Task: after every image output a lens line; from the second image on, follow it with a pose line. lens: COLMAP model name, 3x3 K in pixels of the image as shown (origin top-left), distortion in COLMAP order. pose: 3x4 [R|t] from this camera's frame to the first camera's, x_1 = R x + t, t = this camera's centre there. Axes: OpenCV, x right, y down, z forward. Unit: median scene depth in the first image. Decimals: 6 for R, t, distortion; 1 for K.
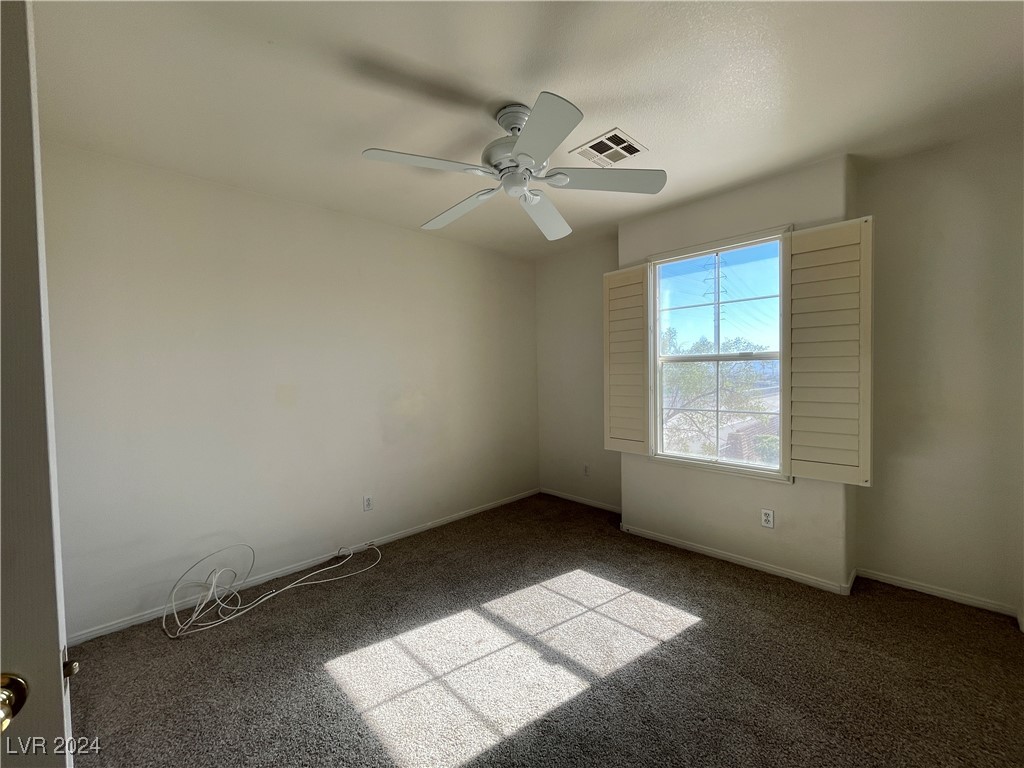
lens RADIAL K [[411.7, 0, 513.8], [0, 411.7, 391.3], [0, 0, 1]] dist [-0.001126, 0.000130]
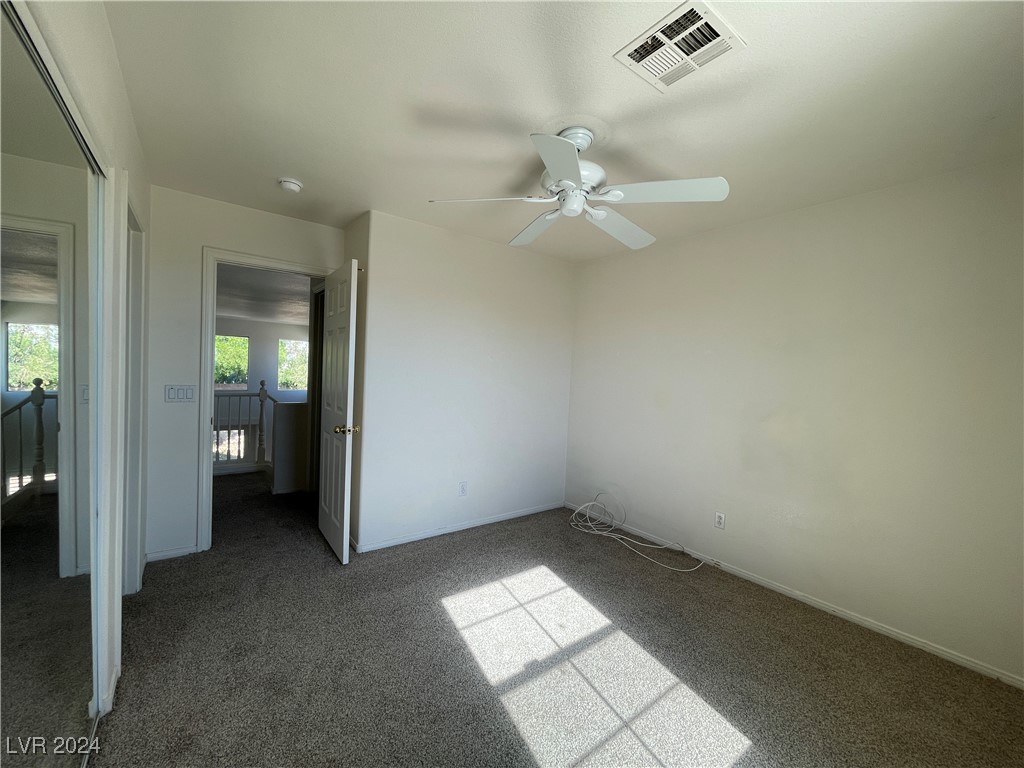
lens RADIAL K [[411.1, 0, 513.7], [0, 411.1, 382.6], [0, 0, 1]] dist [0.001192, 0.000251]
pose [[-0.124667, 0.029508, -0.991760, 0.868428], [-0.077658, 0.996201, 0.039402, -0.066648], [0.989155, 0.081930, -0.121902, 0.819492]]
